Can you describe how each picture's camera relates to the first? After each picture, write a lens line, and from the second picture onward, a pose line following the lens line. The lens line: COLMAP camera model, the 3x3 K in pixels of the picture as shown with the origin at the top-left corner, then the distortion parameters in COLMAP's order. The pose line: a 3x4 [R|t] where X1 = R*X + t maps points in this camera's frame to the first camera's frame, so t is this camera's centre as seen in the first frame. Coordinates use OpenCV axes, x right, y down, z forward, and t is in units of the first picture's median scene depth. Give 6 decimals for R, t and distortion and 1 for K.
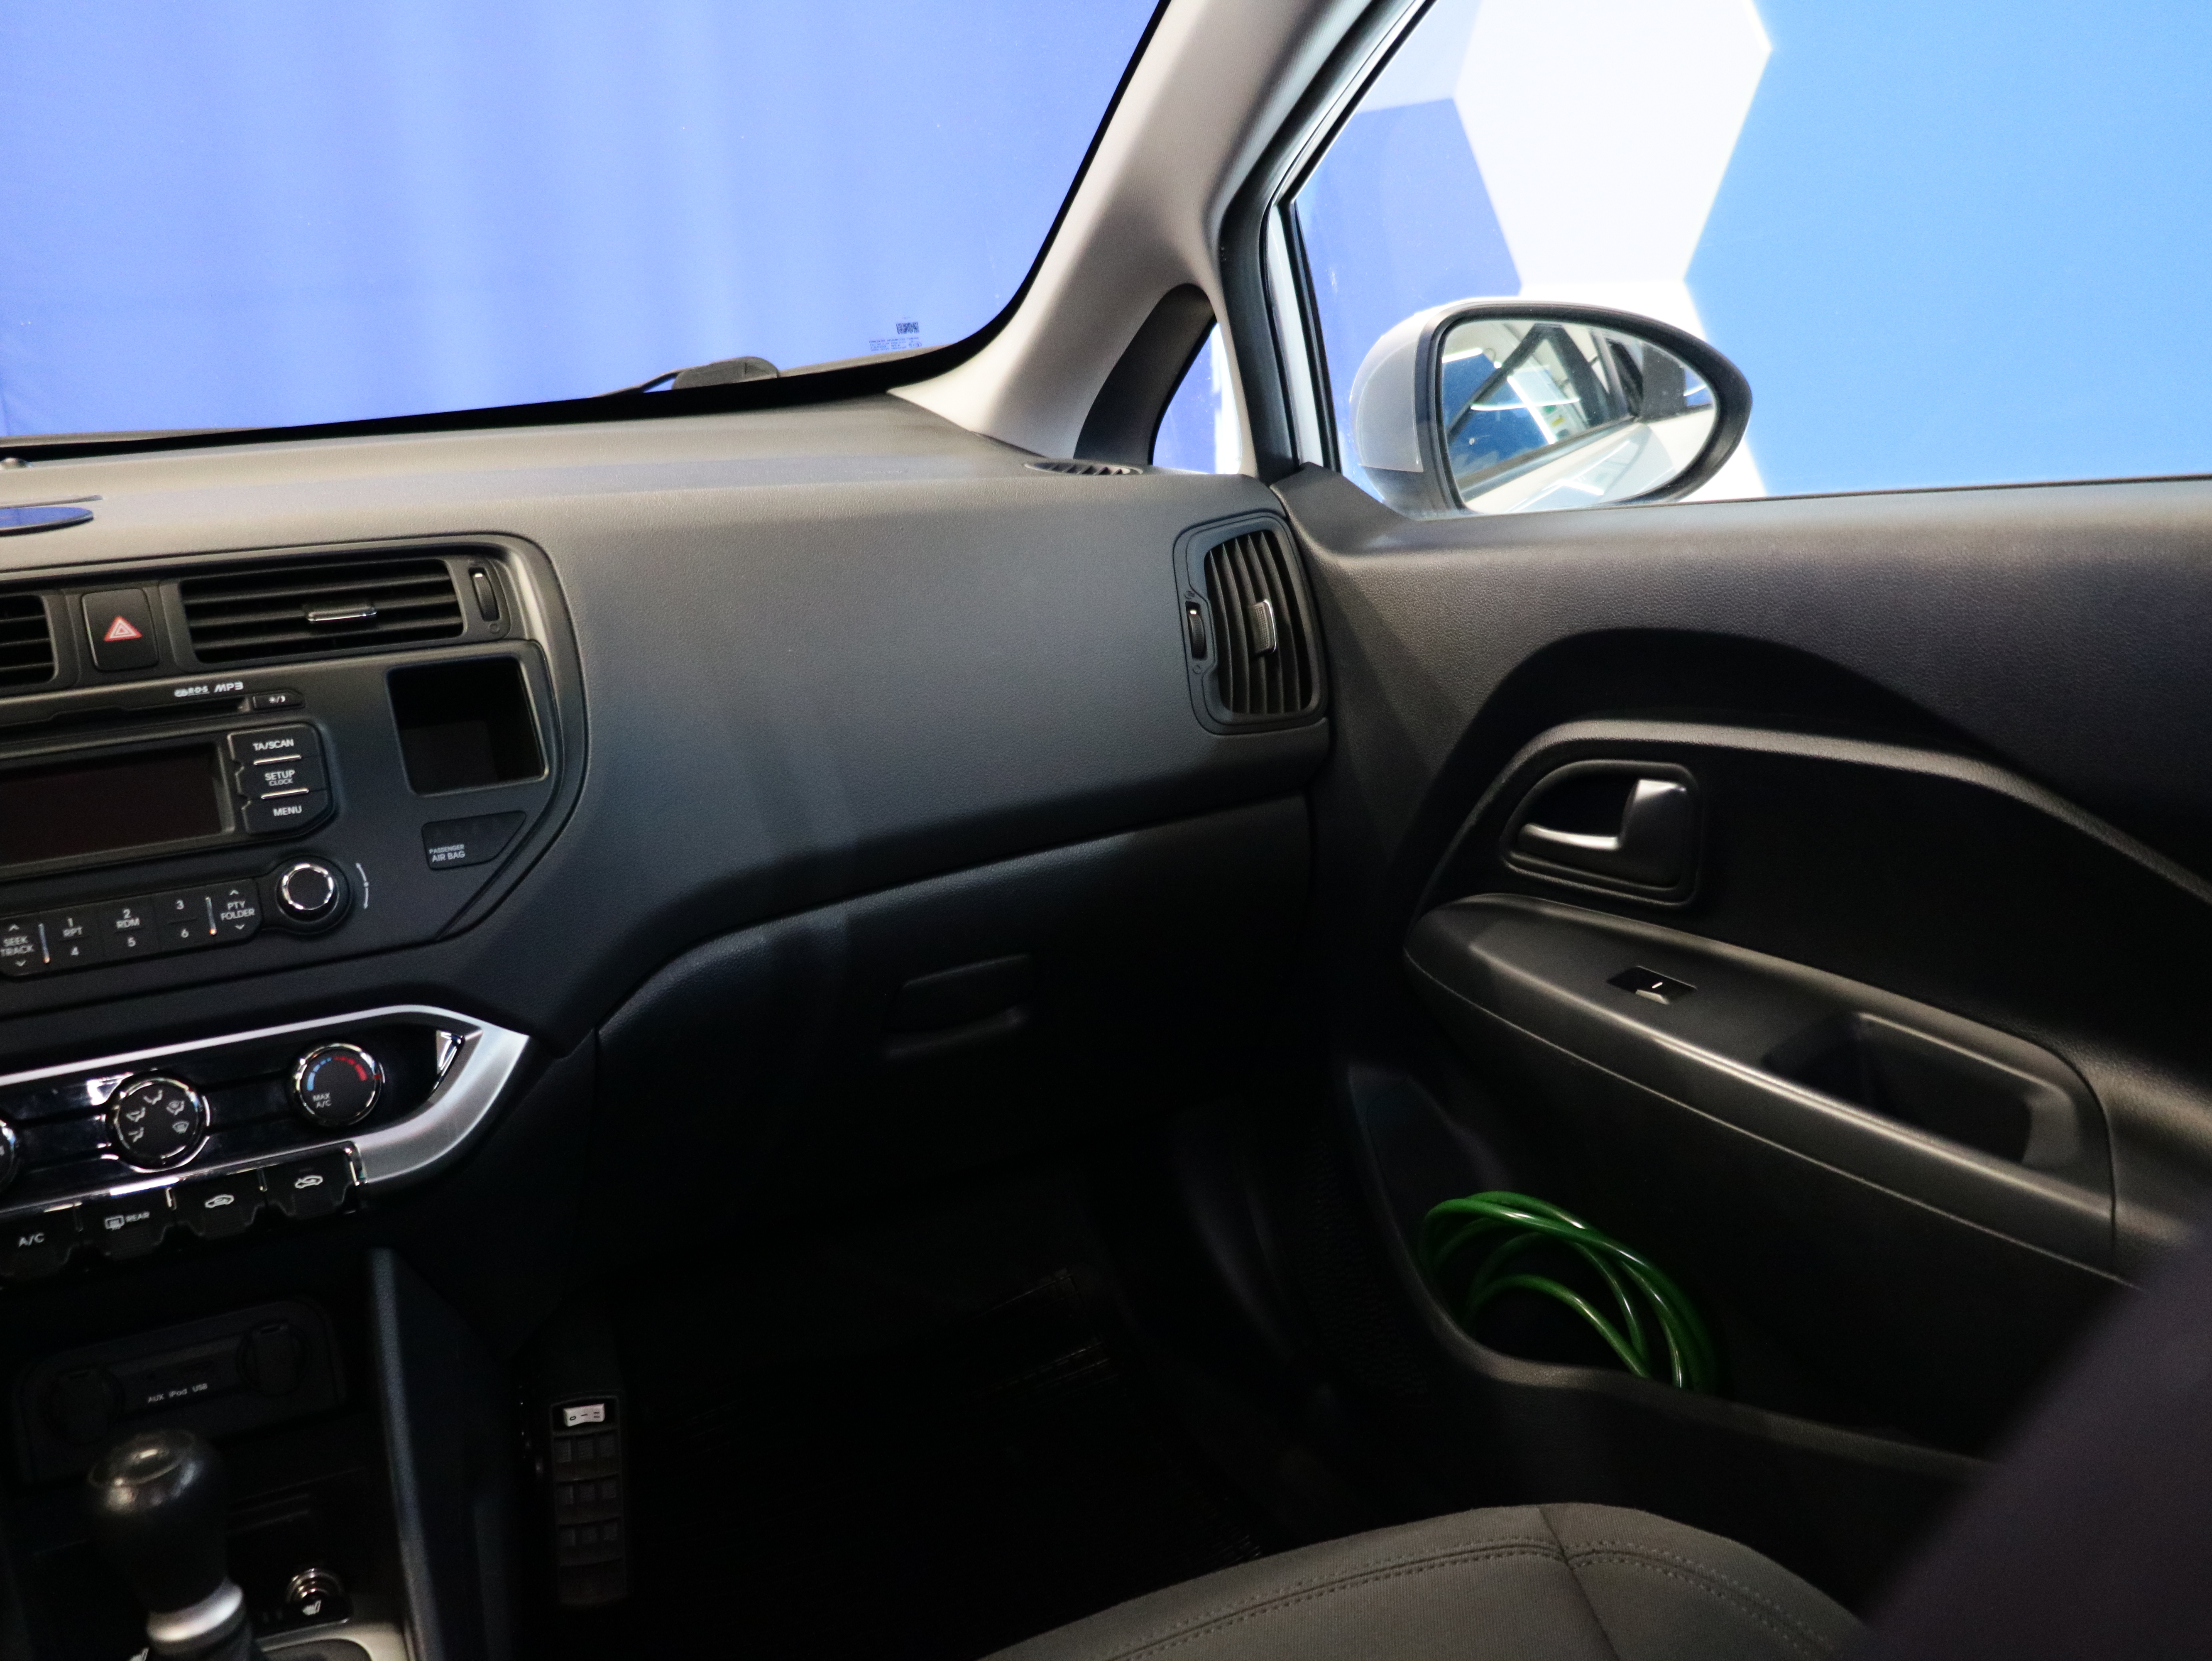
lens RADIAL K [[2219.1, 0, 1112.3], [0, 2219.1, 829.1], [0, 0, 1]] dist [-0.005986, 0.000000]
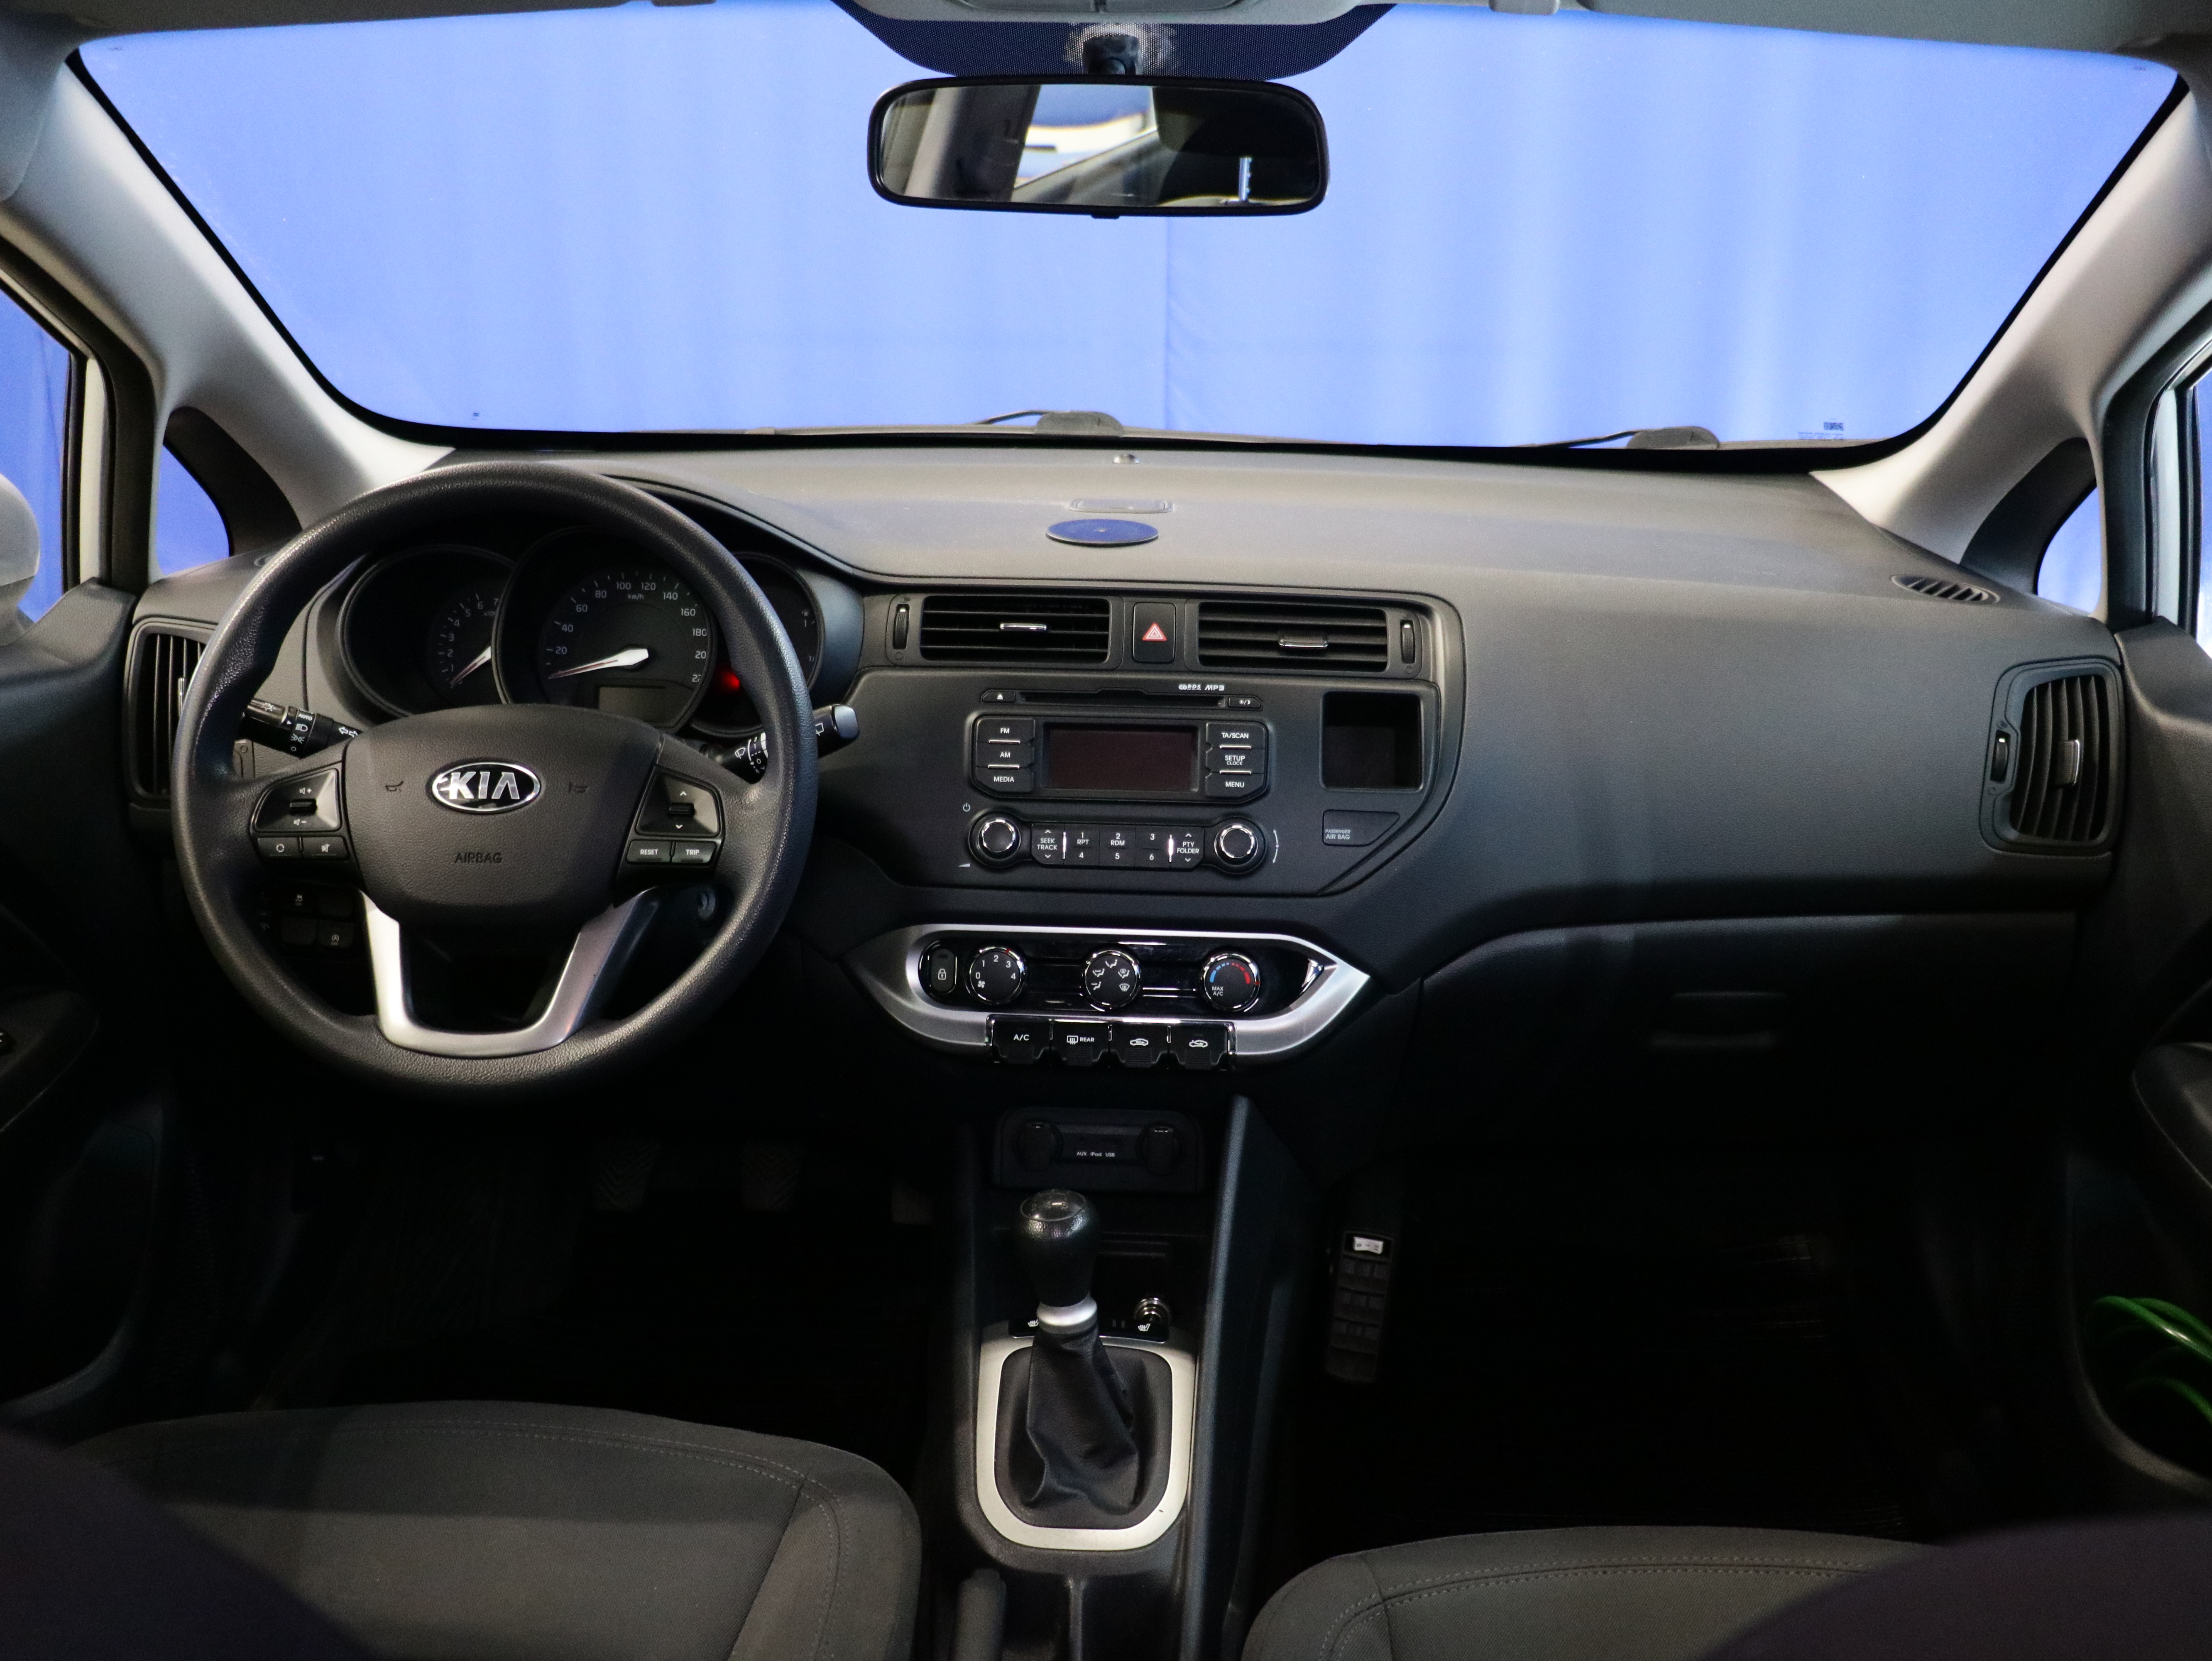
lens RADIAL K [[1989.3, 0, 1087.1], [0, 1989.3, 858.4], [0, 0, 1]] dist [-0.025424, 0.042589]
pose [[0.871557, 0.217638, -0.439343, 0.107224], [-0.177366, 0.975346, 0.131304, -0.108335], [0.457089, -0.036514, 0.888671, -0.159507]]
